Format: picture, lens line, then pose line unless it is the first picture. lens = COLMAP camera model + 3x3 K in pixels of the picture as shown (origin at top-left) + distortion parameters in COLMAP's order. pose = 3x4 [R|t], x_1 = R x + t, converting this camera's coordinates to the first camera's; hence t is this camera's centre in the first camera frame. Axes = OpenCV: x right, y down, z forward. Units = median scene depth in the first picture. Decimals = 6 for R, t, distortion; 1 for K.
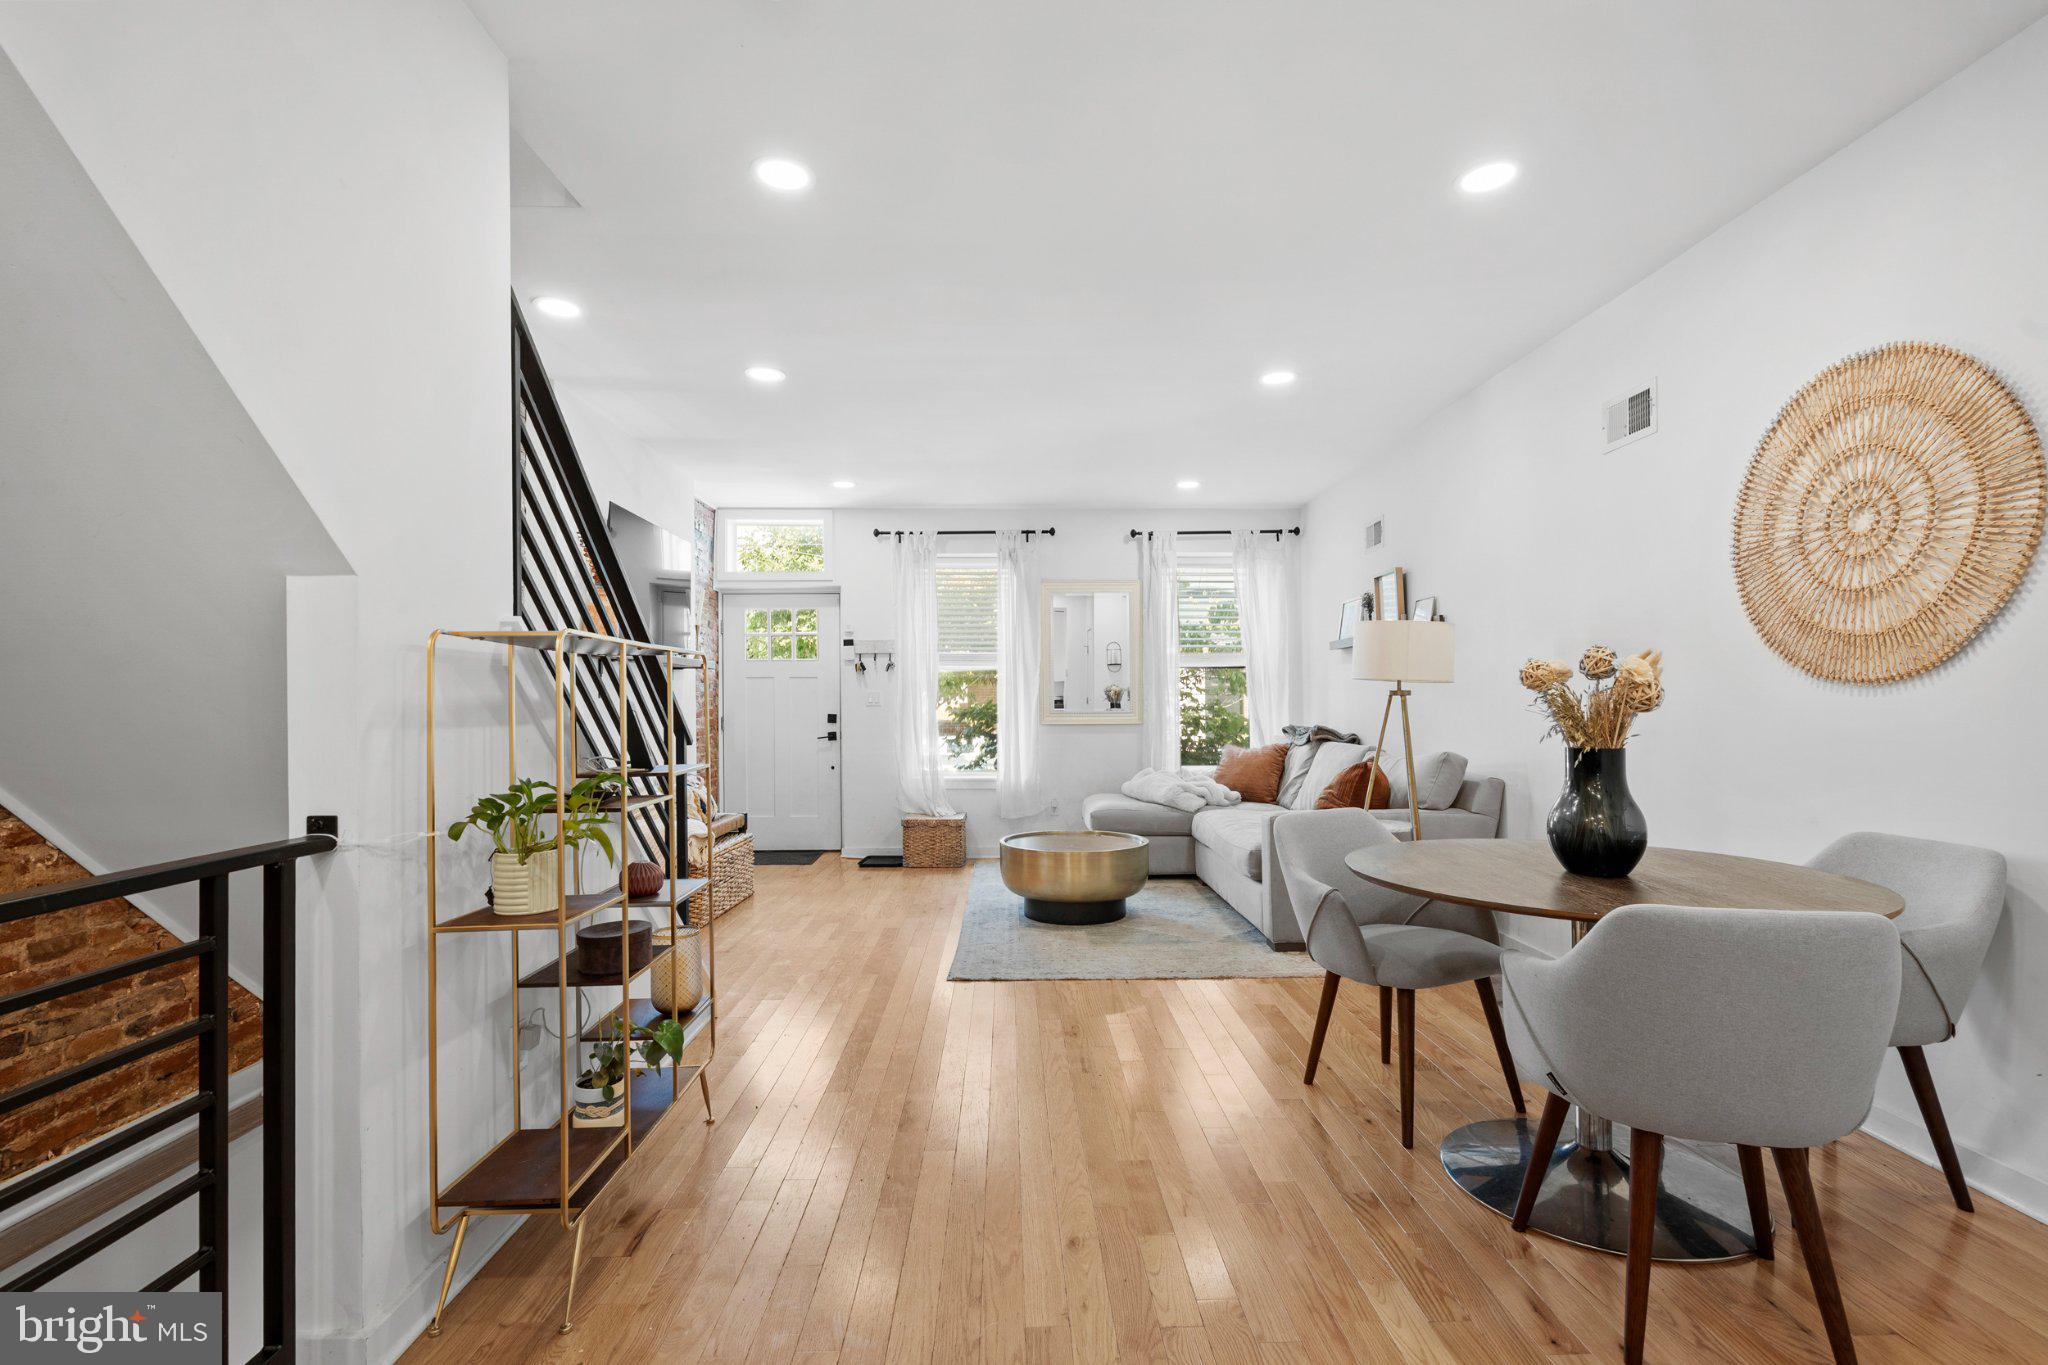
lens RADIAL K [[956.7, 0, 917.3], [0, 956.7, 681.7], [0, 0, 1]] dist [-0.000728, -0.000028]
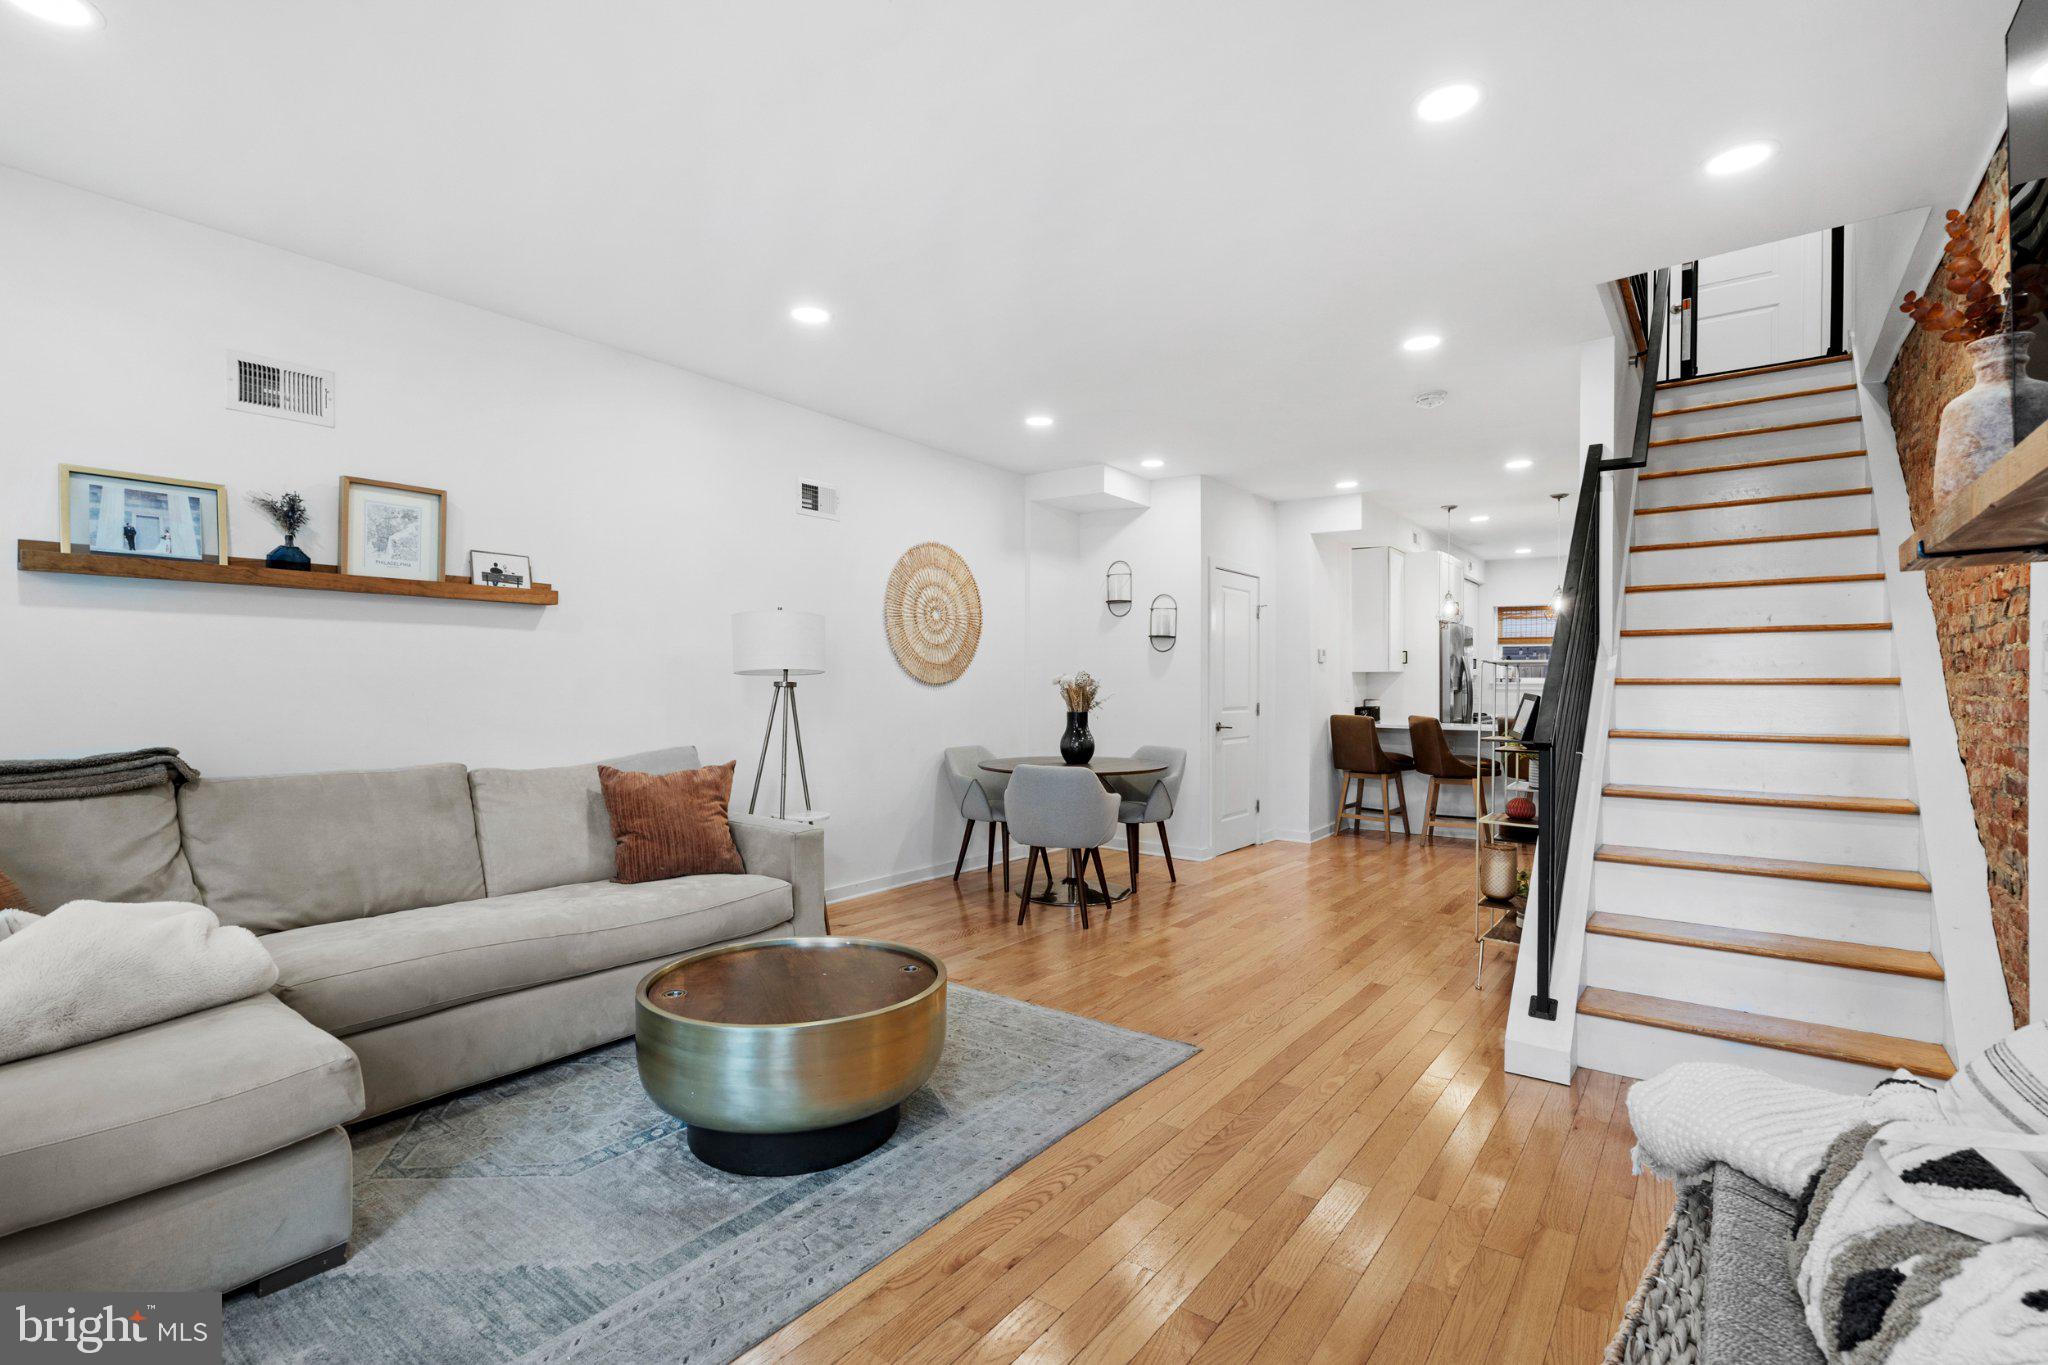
lens RADIAL K [[943.3, 0, 1024.0], [0, 943.3, 682.5], [0, 0, 1]] dist [0.000701, 0.000067]
pose [[-0.849358, 0.012868, 0.527661, -0.145916], [-0.005418, 0.999438, -0.033094, 0.025957], [-0.527790, -0.030967, -0.848810, 1.091007]]
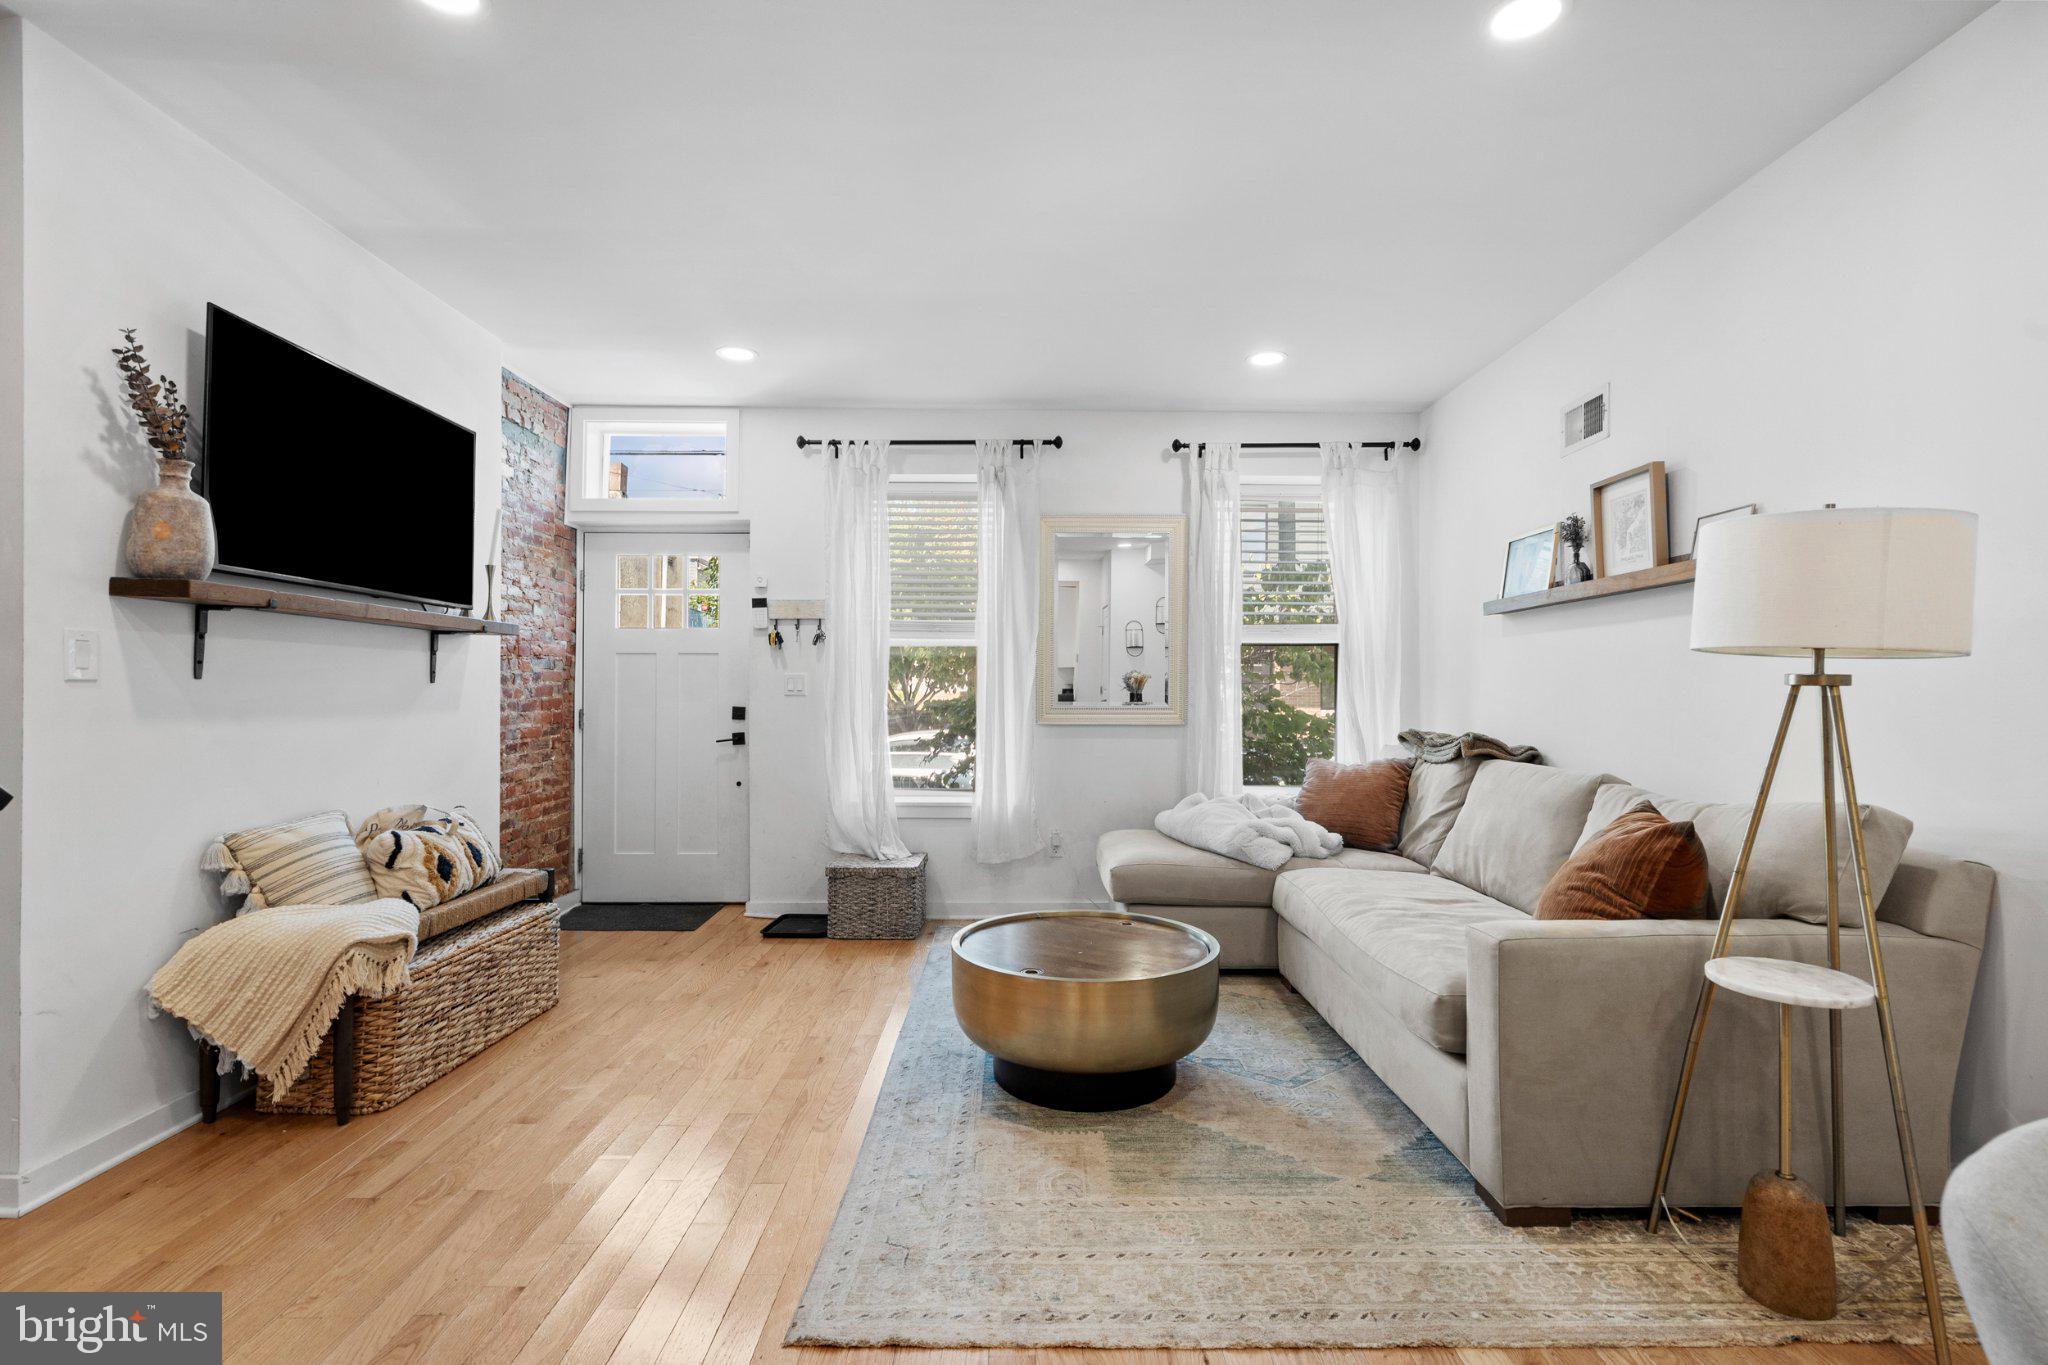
lens RADIAL K [[905.8, 0, 950.7], [0, 905.8, 694.3], [0, 0, 1]] dist [0.001234, 0.000112]
pose [[0.999866, 0.008136, 0.014205, 0.061079], [-0.008508, 0.999617, 0.026329, 0.006876], [-0.013985, -0.026447, 0.999552, 0.377076]]
